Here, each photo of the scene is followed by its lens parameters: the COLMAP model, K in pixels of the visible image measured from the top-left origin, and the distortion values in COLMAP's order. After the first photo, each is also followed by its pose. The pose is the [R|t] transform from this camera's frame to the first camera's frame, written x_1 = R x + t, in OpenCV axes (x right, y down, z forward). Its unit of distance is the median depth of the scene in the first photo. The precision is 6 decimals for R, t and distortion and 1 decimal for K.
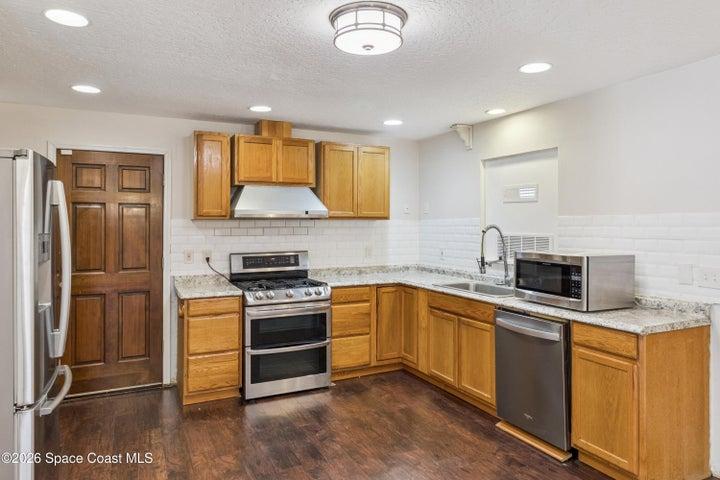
lens RADIAL K [[467.5, 0, 359.1], [0, 467.5, 223.5], [0, 0, 1]] dist [-0.000546, 0.001160]
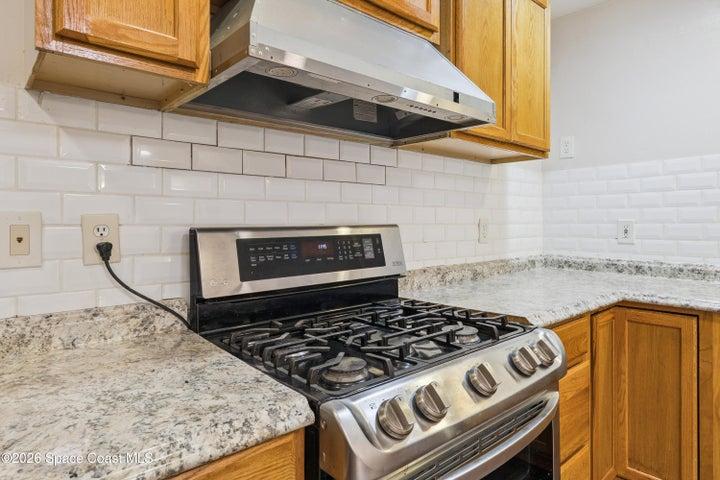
lens RADIAL K [[425.8, 0, 360.6], [0, 425.8, 221.2], [0, 0, 1]] dist [0.000420, 0.000358]
pose [[0.963982, 0.000351, 0.265966, -0.258379], [-0.000392, 1.000000, 0.000101, 0.062549], [-0.265966, -0.000202, 0.963982, 0.758602]]
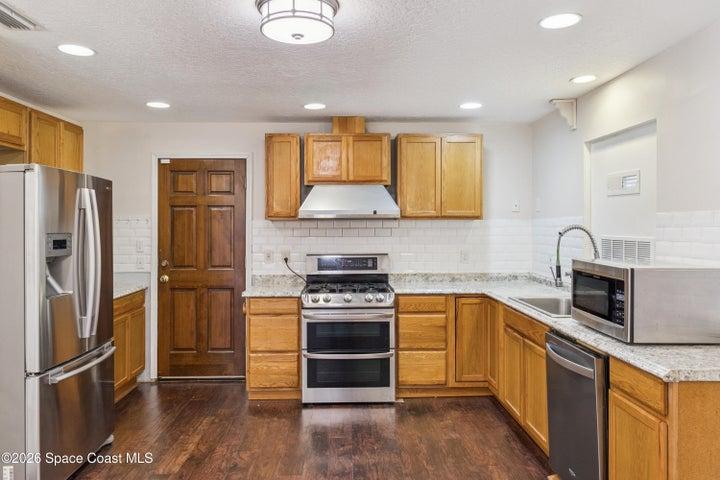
lens RADIAL K [[514.0, 0, 358.7], [0, 514.0, 226.3], [0, 0, 1]] dist [0.001345, -0.001648]
pose [[0.909516, -0.000837, -0.415669, 0.291261], [0.002718, 0.999989, 0.003933, 0.000507], [0.415661, -0.004707, 0.909508, 0.060224]]
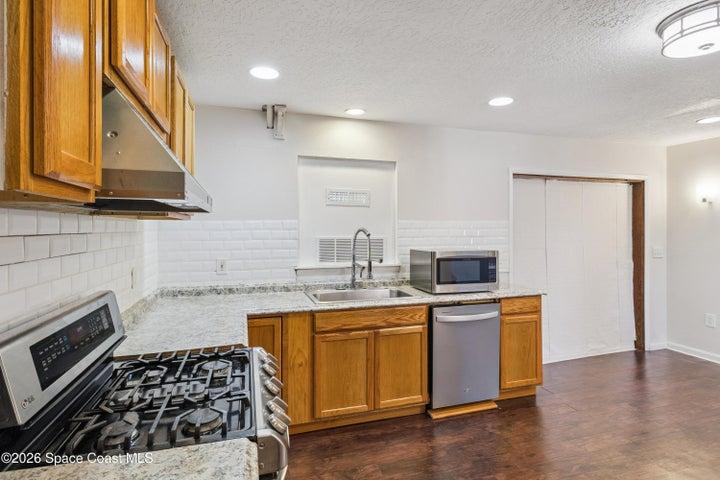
lens RADIAL K [[376.7, 0, 360.3], [0, 376.7, 228.0], [0, 0, 1]] dist [-0.000446, -0.000412]
pose [[0.148663, 0.001940, 0.988886, -0.454545], [-0.001113, 0.999998, -0.001795, 0.004245], [-0.988887, -0.000834, 0.148664, 0.825960]]
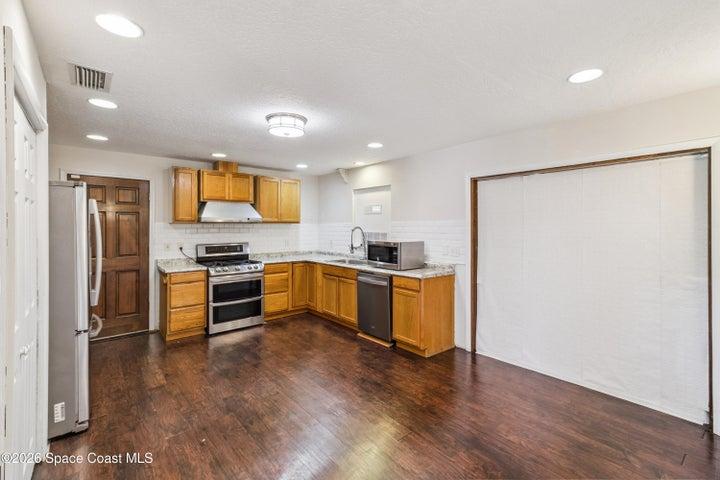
lens RADIAL K [[319.6, 0, 357.7], [0, 319.6, 227.8], [0, 0, 1]] dist [0.013228, 0.000142]
pose [[0.972004, -0.000499, 0.234962, -0.003482], [-0.000872, 0.999983, 0.005729, 0.000921], [-0.234961, -0.005774, 0.971988, -0.183677]]
